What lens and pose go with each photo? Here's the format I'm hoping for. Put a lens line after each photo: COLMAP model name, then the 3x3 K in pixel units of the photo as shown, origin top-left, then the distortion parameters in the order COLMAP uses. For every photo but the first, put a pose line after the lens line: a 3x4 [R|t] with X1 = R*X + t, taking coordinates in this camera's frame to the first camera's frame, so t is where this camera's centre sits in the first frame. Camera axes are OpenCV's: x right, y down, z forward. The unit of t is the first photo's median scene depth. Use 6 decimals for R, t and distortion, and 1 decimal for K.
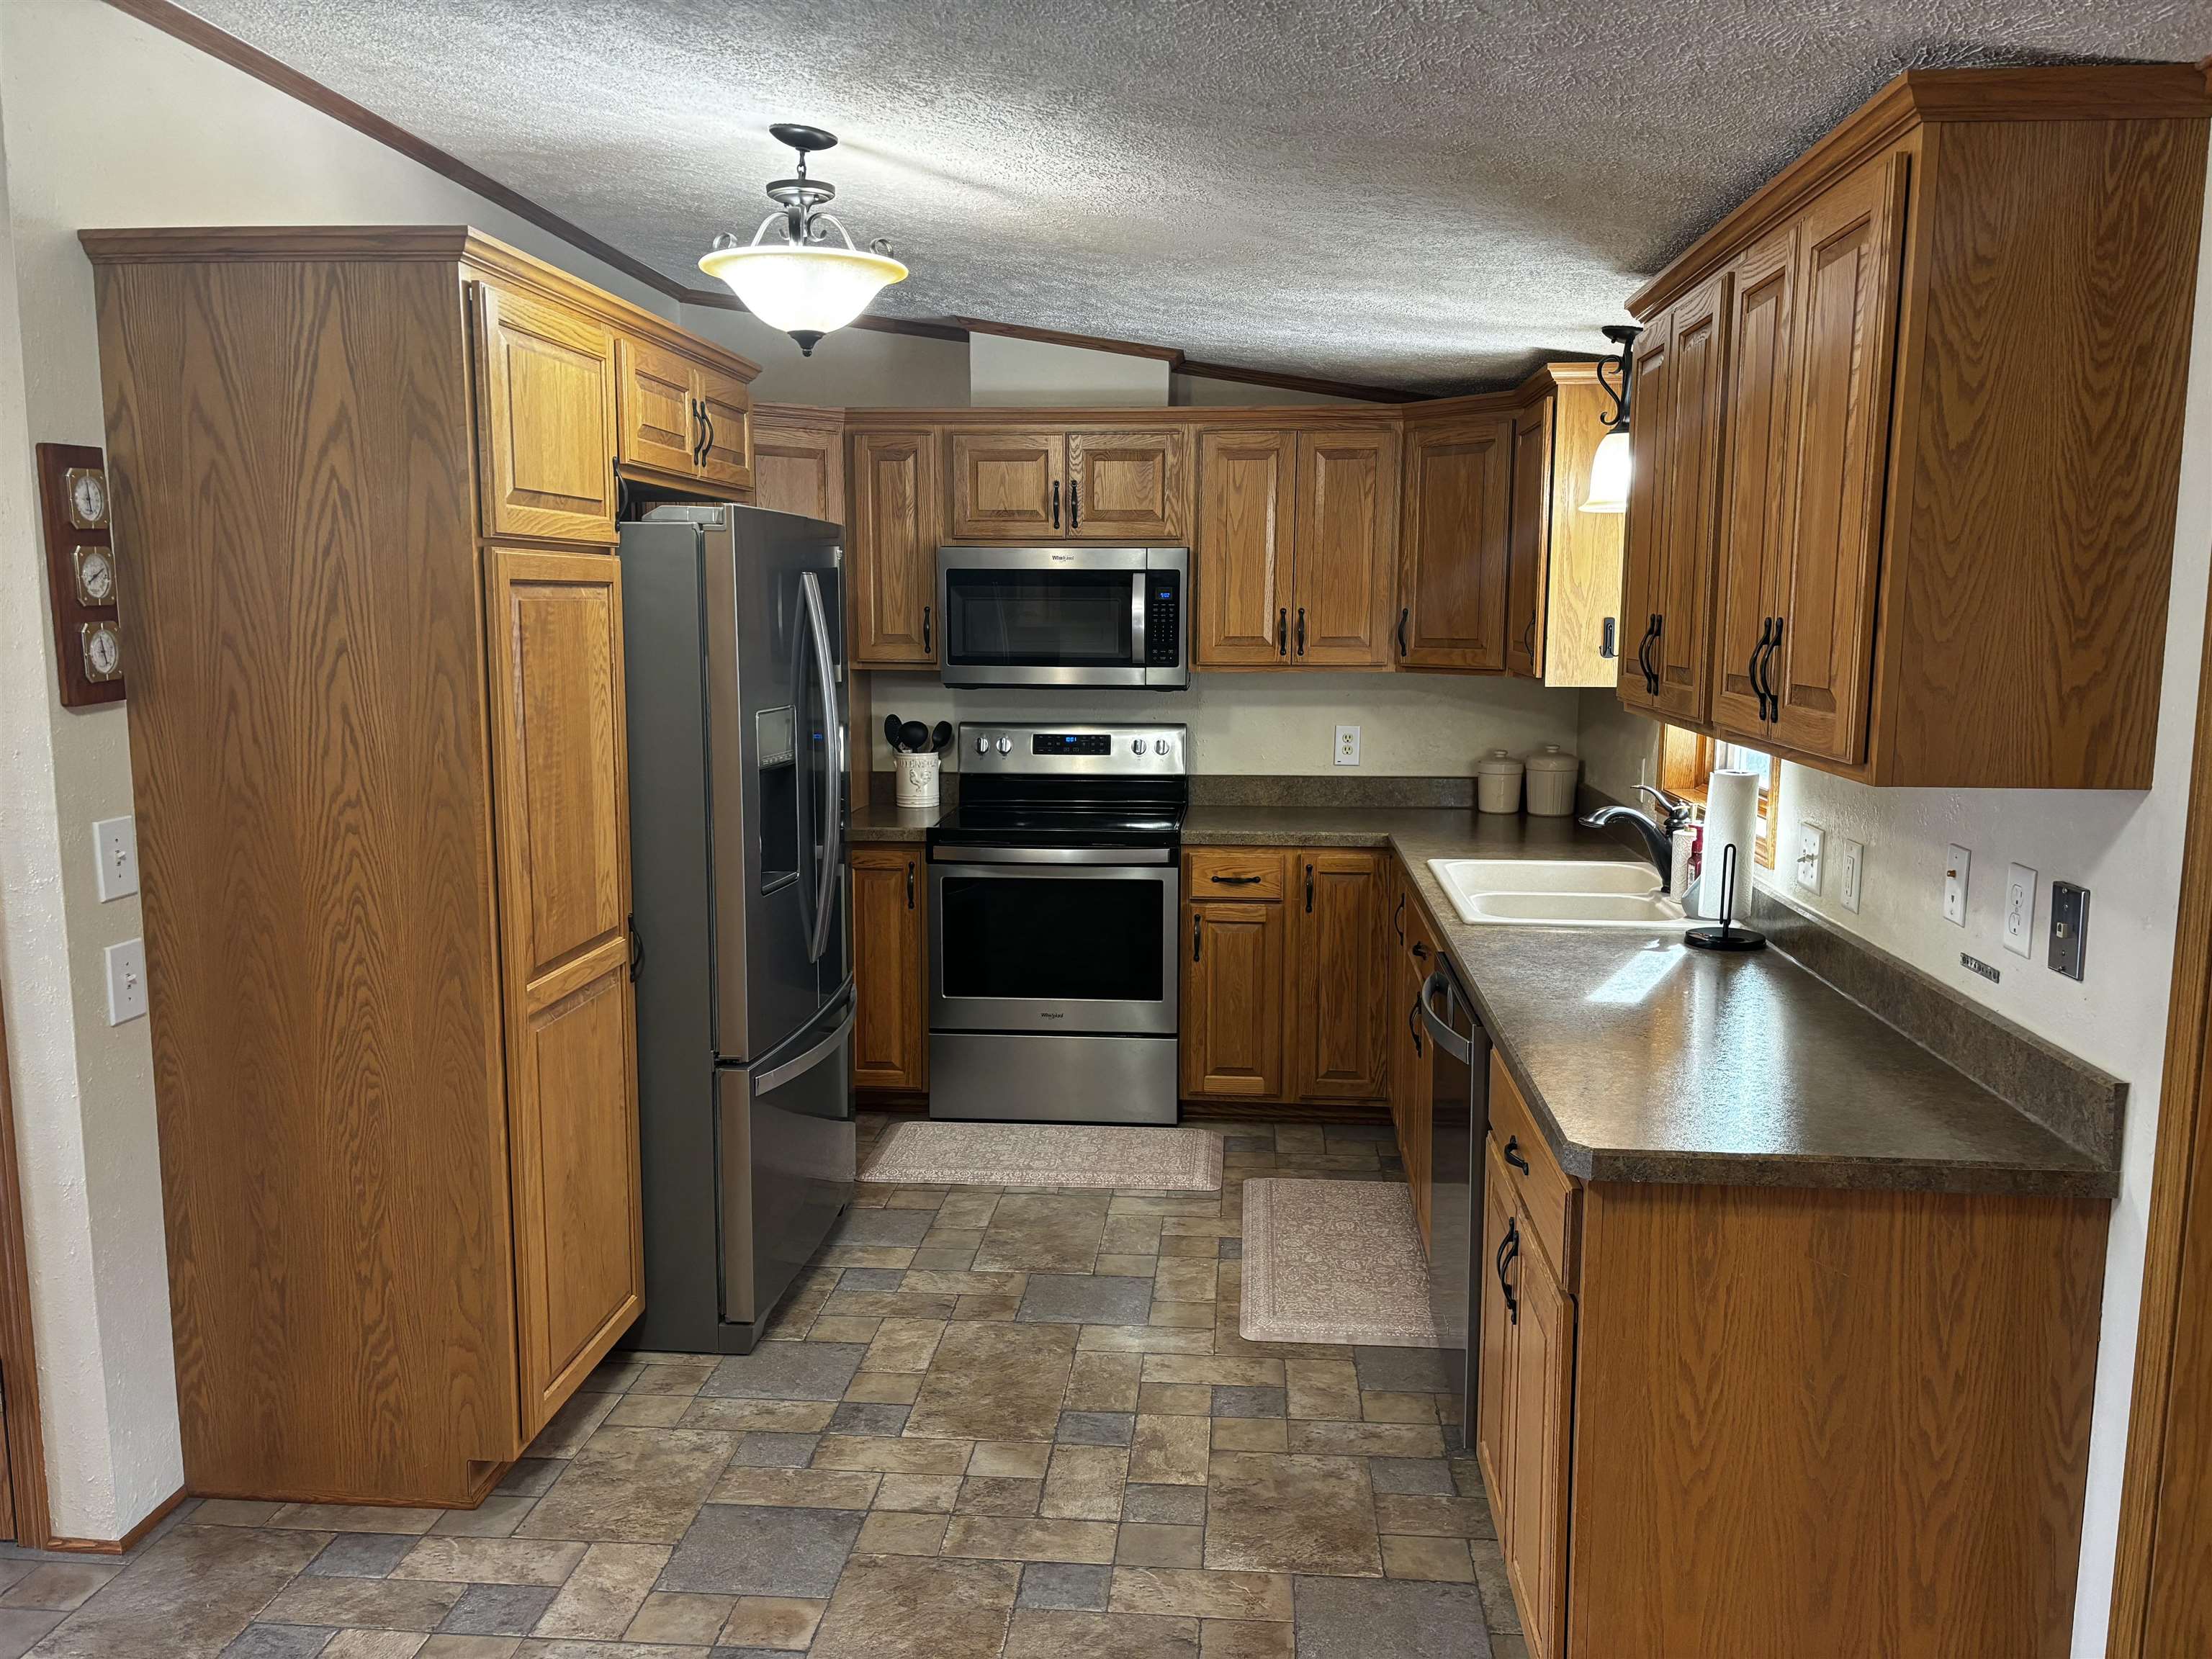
lens RADIAL K [[1659.8, 0, 1119.5], [0, 1659.8, 829.9], [0, 0, 1]] dist [0.052270, -0.059806]
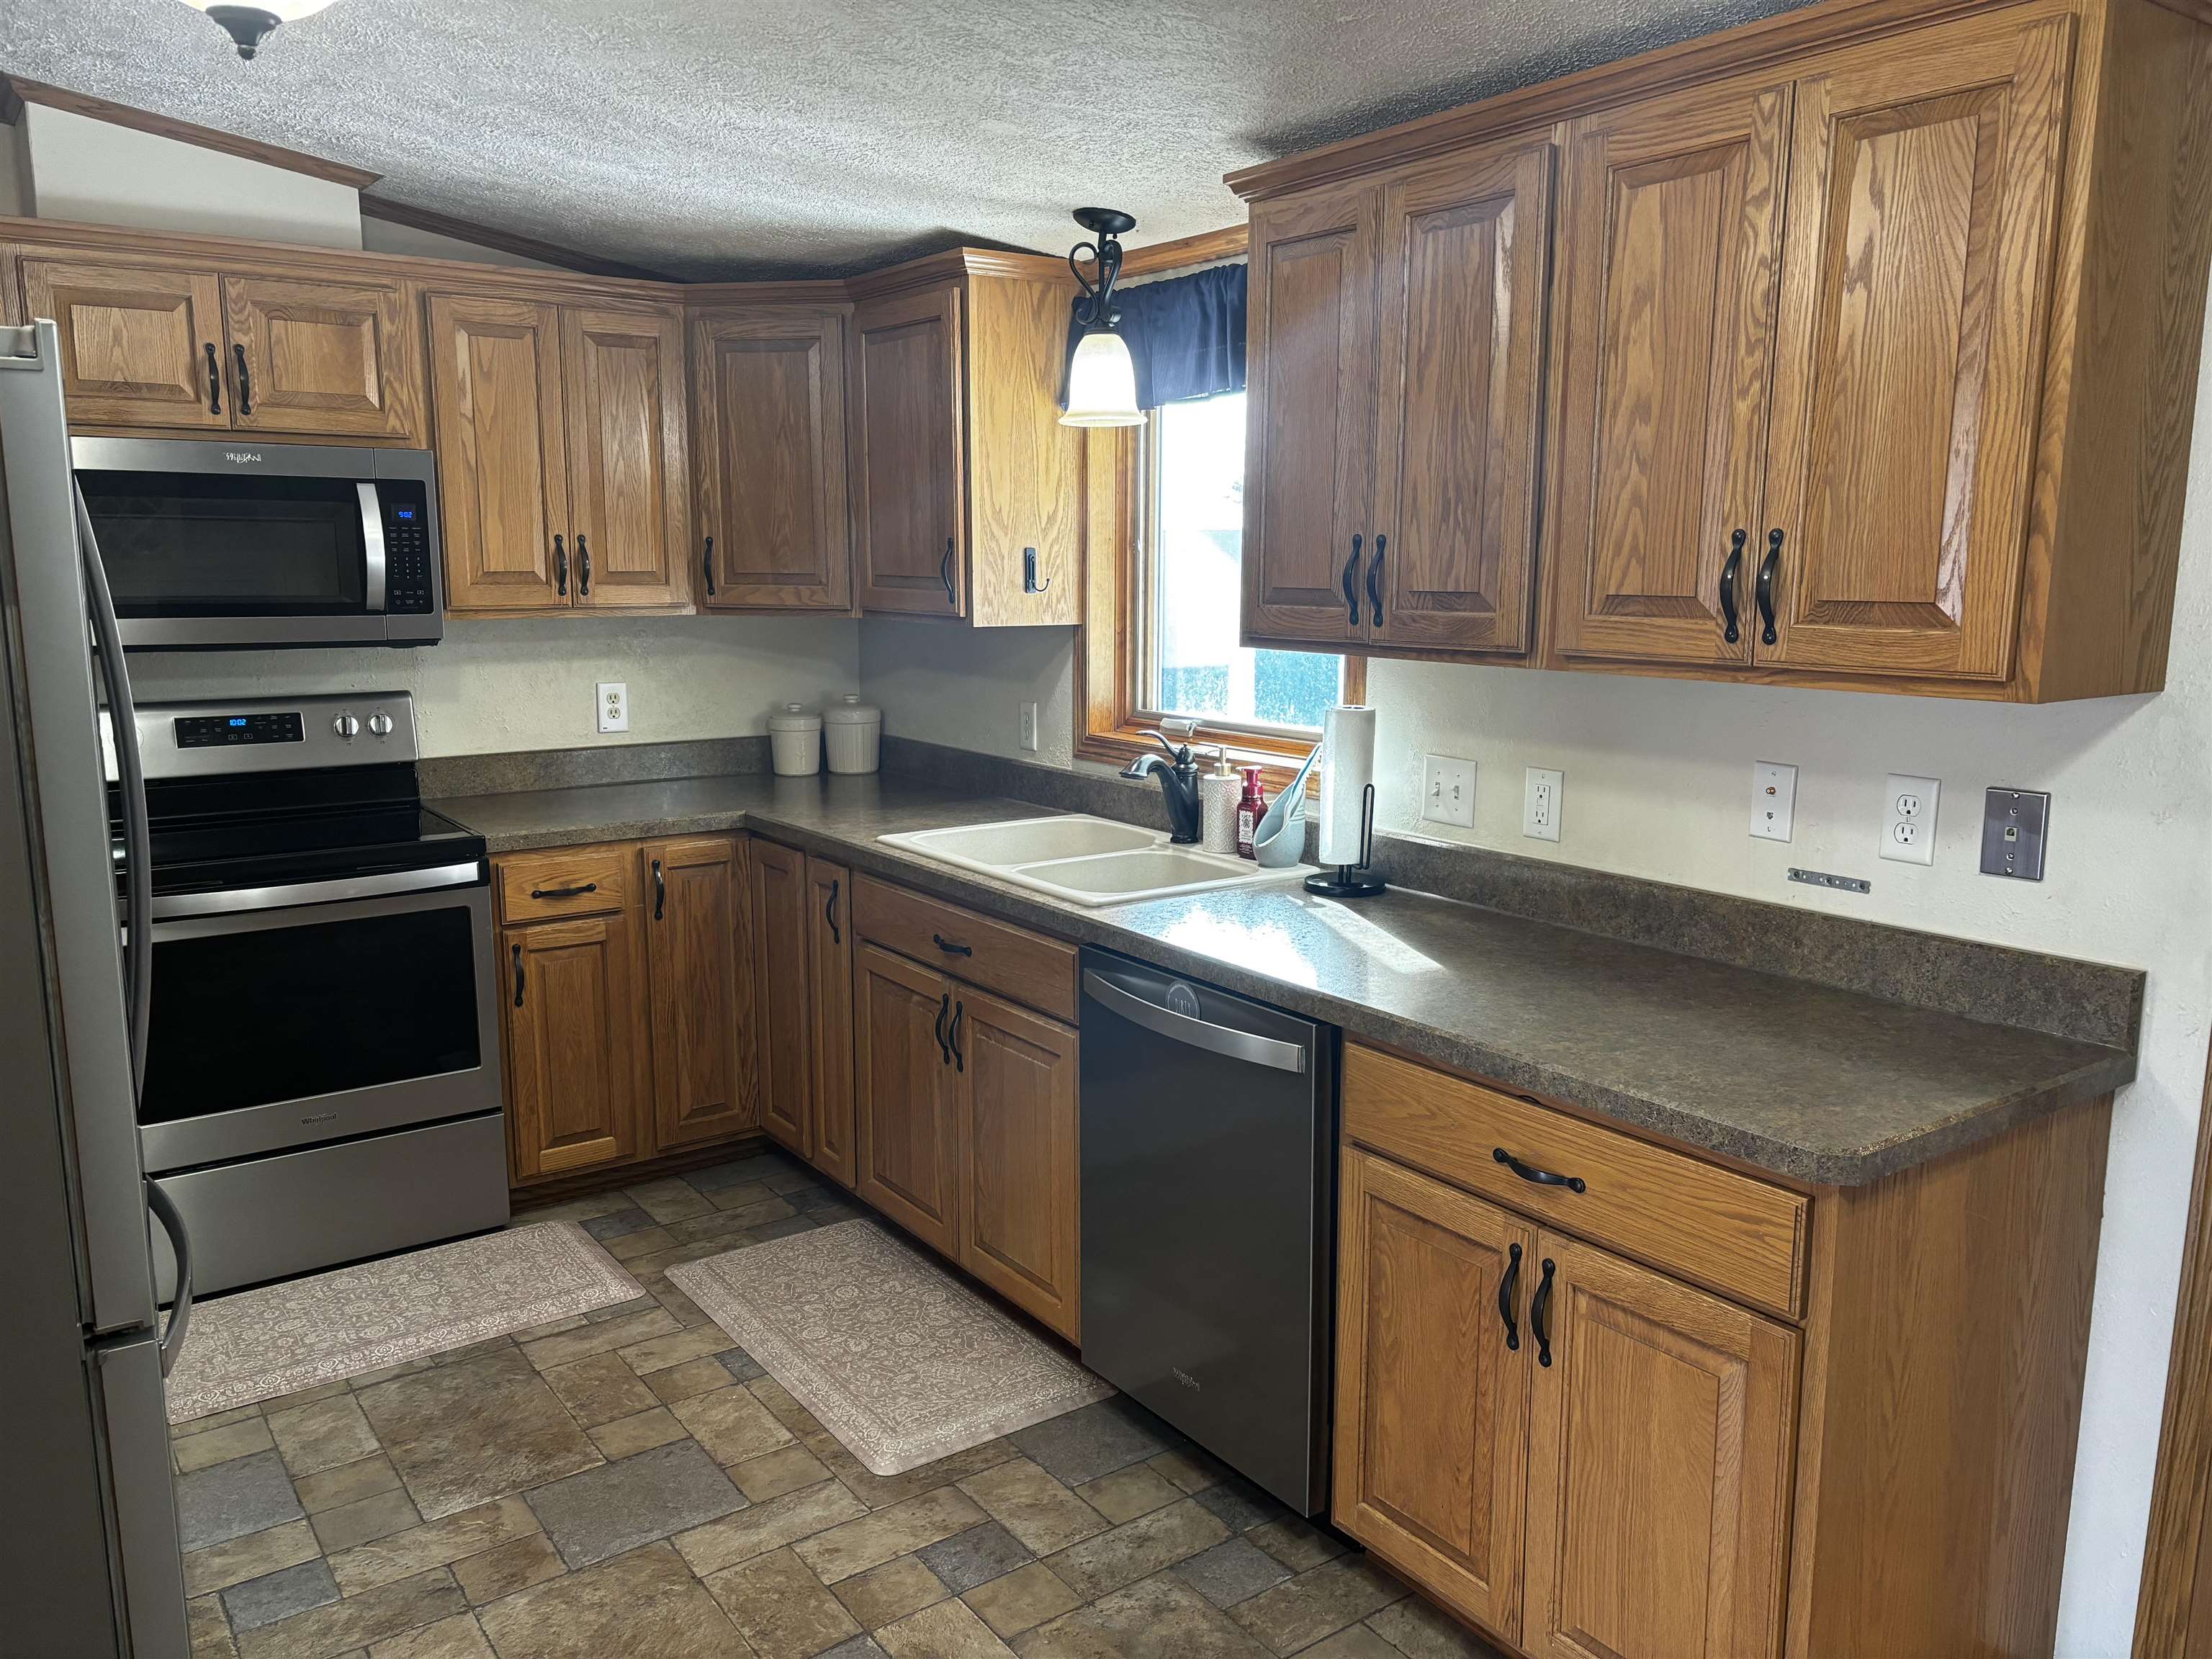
lens RADIAL K [[1659.8, 0, 1108.8], [0, 1659.8, 838.6], [0, 0, 1]] dist [0.052270, -0.059806]
pose [[0.759207, -0.110459, 0.641408, -0.229675], [0.086359, 0.993876, 0.068940, -0.025344], [-0.645095, 0.003052, 0.764097, 0.249052]]
